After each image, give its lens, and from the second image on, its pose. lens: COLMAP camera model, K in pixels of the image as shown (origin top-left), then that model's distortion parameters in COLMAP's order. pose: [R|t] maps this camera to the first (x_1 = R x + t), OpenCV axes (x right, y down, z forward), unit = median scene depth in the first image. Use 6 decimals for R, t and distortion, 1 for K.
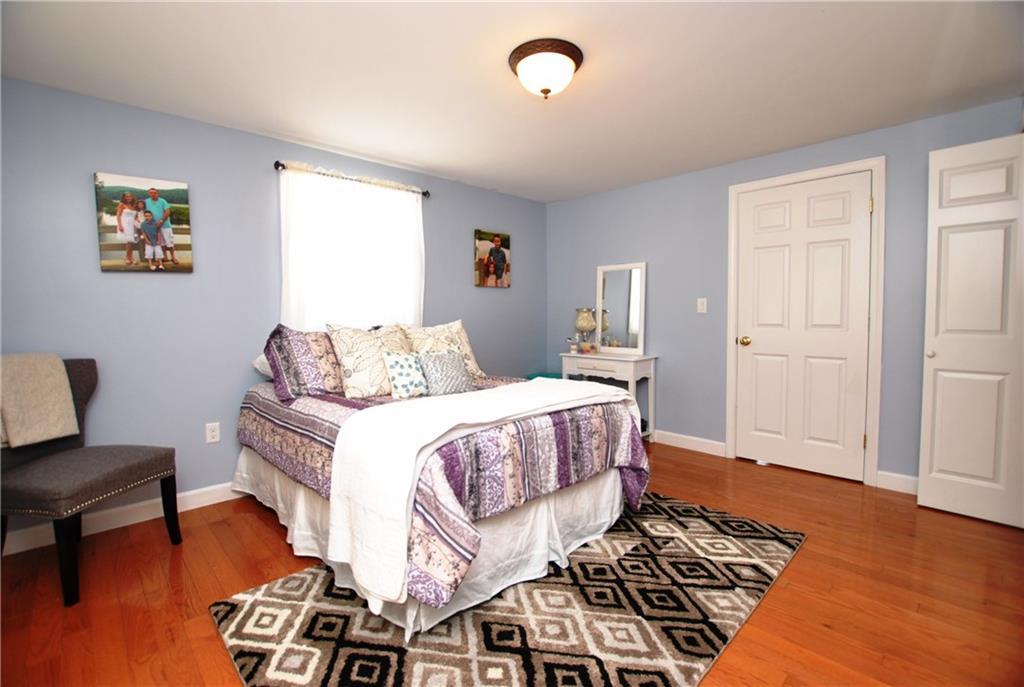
lens RADIAL K [[450.5, 0, 510.7], [0, 450.5, 335.0], [0, 0, 1]] dist [-0.035406, 0.005508]
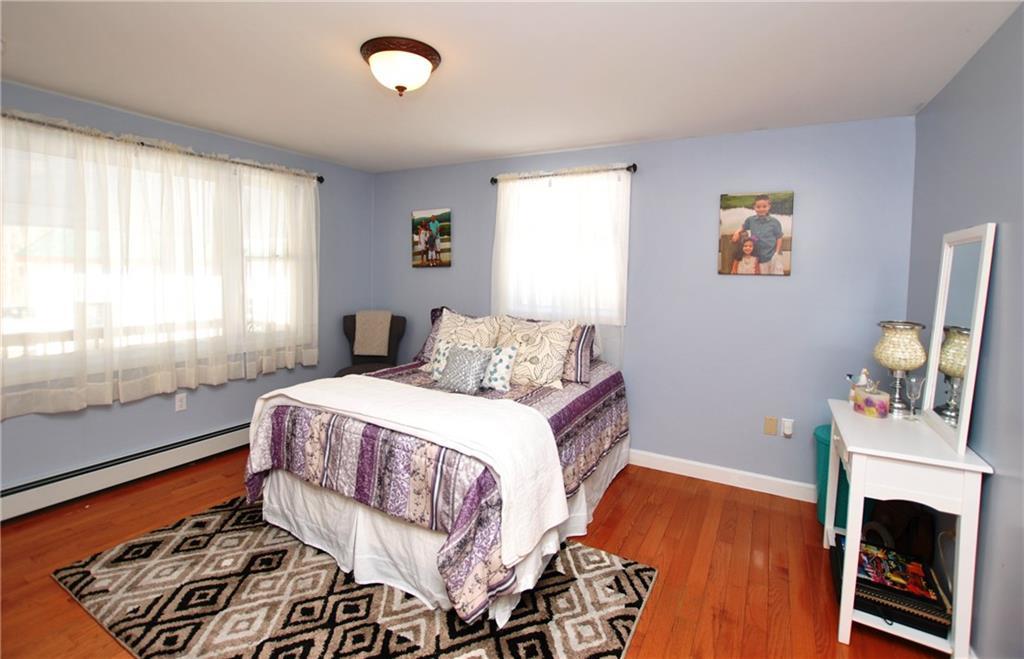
lens RADIAL K [[471.4, 0, 508.5], [0, 471.4, 290.6], [0, 0, 1]] dist [-0.018703, -0.000017]
pose [[0.277021, 0.058898, -0.959057, 0.917966], [-0.071765, 0.996600, 0.040474, -0.146195], [0.958180, 0.057615, 0.280306, 0.783693]]
